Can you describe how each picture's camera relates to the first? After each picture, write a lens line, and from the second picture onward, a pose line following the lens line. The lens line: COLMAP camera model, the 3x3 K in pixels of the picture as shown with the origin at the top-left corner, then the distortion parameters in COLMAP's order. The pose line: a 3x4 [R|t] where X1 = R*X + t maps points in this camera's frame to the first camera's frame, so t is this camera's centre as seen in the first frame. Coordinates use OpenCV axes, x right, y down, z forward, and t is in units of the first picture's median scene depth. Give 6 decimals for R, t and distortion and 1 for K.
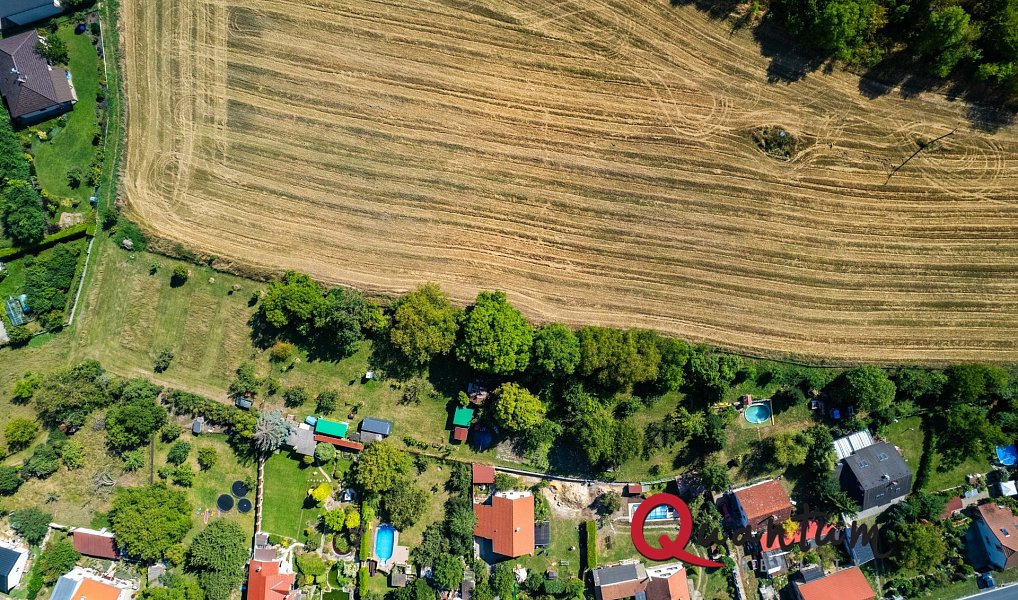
lens RADIAL K [[656.5, 0, 509.0], [0, 656.5, 300.0], [0, 0, 1]] dist [-0.081617, 0.074645]
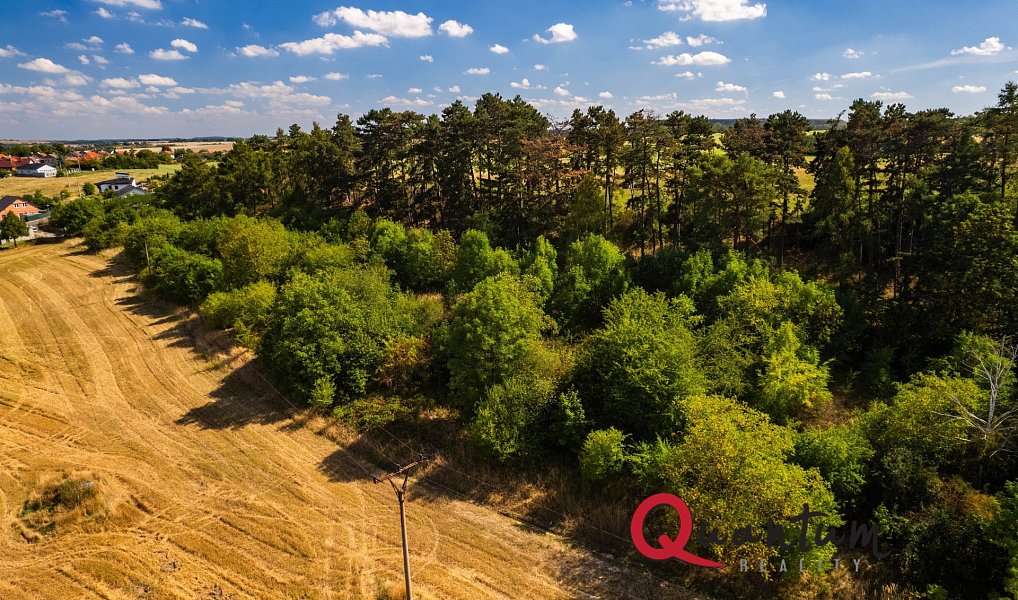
lens RADIAL K [[656.5, 0, 509.0], [0, 656.5, 300.0], [0, 0, 1]] dist [-0.081617, 0.074645]
pose [[0.925688, 0.112862, -0.361060, 0.766729], [-0.378132, 0.248557, -0.891760, -0.041120], [-0.010902, 0.962020, 0.272763, 0.778980]]
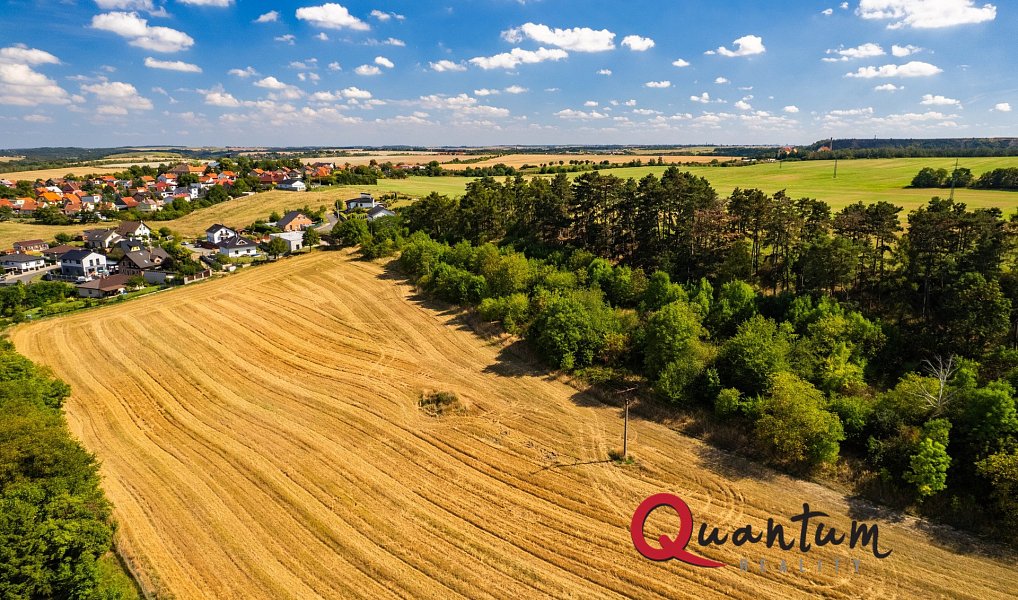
lens RADIAL K [[656.5, 0, 509.0], [0, 656.5, 300.0], [0, 0, 1]] dist [-0.081617, 0.074645]
pose [[0.798988, 0.167499, -0.577549, 0.876544], [-0.601142, 0.197371, -0.774385, 0.253997], [-0.015717, 0.965913, 0.258388, 0.692343]]
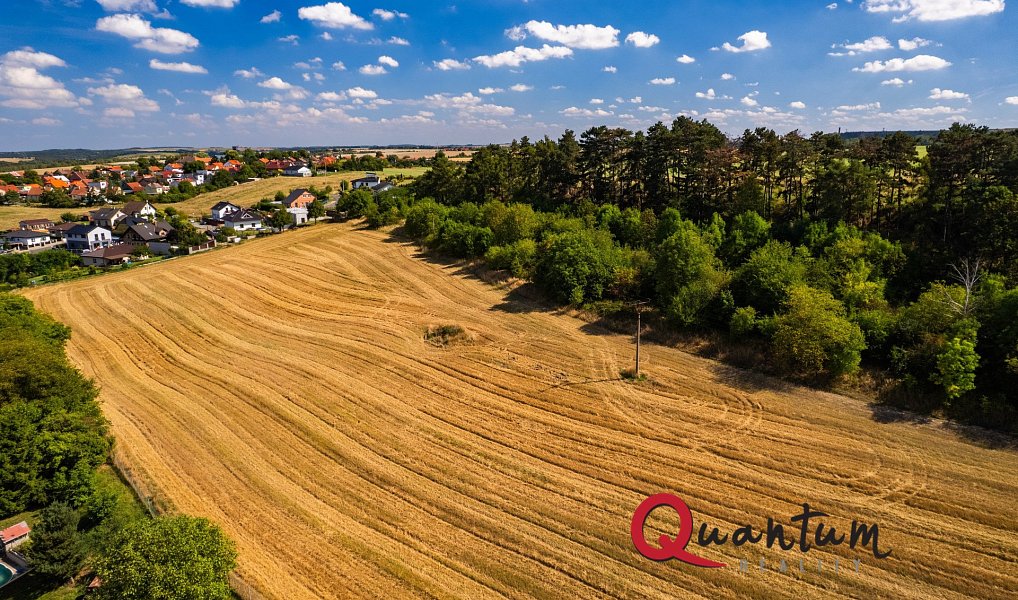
lens RADIAL K [[656.5, 0, 509.0], [0, 656.5, 300.0], [0, 0, 1]] dist [-0.081617, 0.074645]
pose [[0.793868, 0.163672, -0.585649, 0.878001], [-0.608054, 0.203130, -0.767469, 0.254745], [-0.006650, 0.965375, 0.260780, 0.769463]]
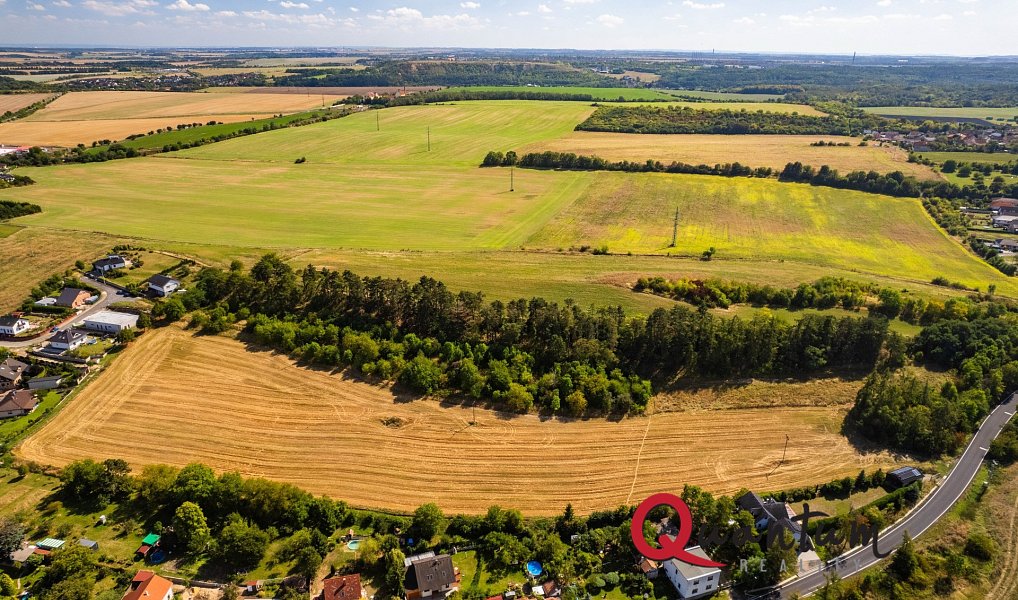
lens RADIAL K [[656.5, 0, 509.0], [0, 656.5, 300.0], [0, 0, 1]] dist [-0.081617, 0.074645]
pose [[0.999120, 0.041457, 0.006349, 0.713427], [-0.009887, 0.379937, -0.924960, 1.333802], [-0.040758, 0.924083, 0.380012, -0.043061]]
